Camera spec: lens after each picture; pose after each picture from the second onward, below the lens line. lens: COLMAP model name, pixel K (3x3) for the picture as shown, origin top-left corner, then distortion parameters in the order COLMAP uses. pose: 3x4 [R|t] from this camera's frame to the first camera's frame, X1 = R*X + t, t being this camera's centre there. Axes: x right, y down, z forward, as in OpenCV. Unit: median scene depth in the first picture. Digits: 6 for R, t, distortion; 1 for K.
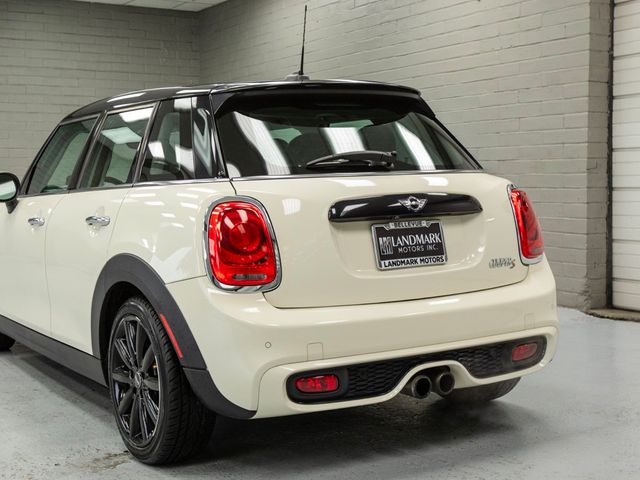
lens RADIAL K [[868.4, 0, 266.4], [0, 868.4, 212.6], [0, 0, 1]] dist [0.025670, 0.000000]
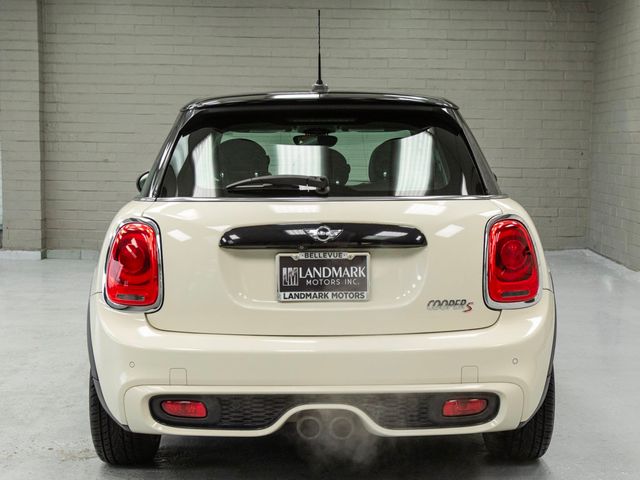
lens RADIAL K [[1004.8, 0, 319.0], [0, 1004.8, 238.8], [0, 0, 1]] dist [0.015765, 0.000000]
pose [[0.883083, 0.063767, -0.464863, 0.649325], [-0.039278, 0.997291, 0.062187, -0.070200], [0.467569, -0.036657, 0.883196, 0.041720]]
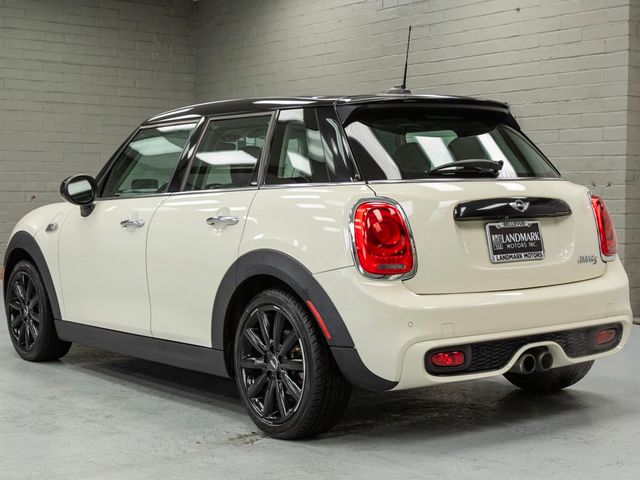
lens RADIAL K [[1004.8, 0, 356.4], [0, 1004.8, 228.1], [0, 0, 1]] dist [0.015765, 0.000000]
pose [[0.990645, 0.007361, 0.136266, -0.220129], [-0.007294, 0.999973, -0.000987, 0.021338], [-0.136269, -0.000016, 0.990672, -0.281621]]
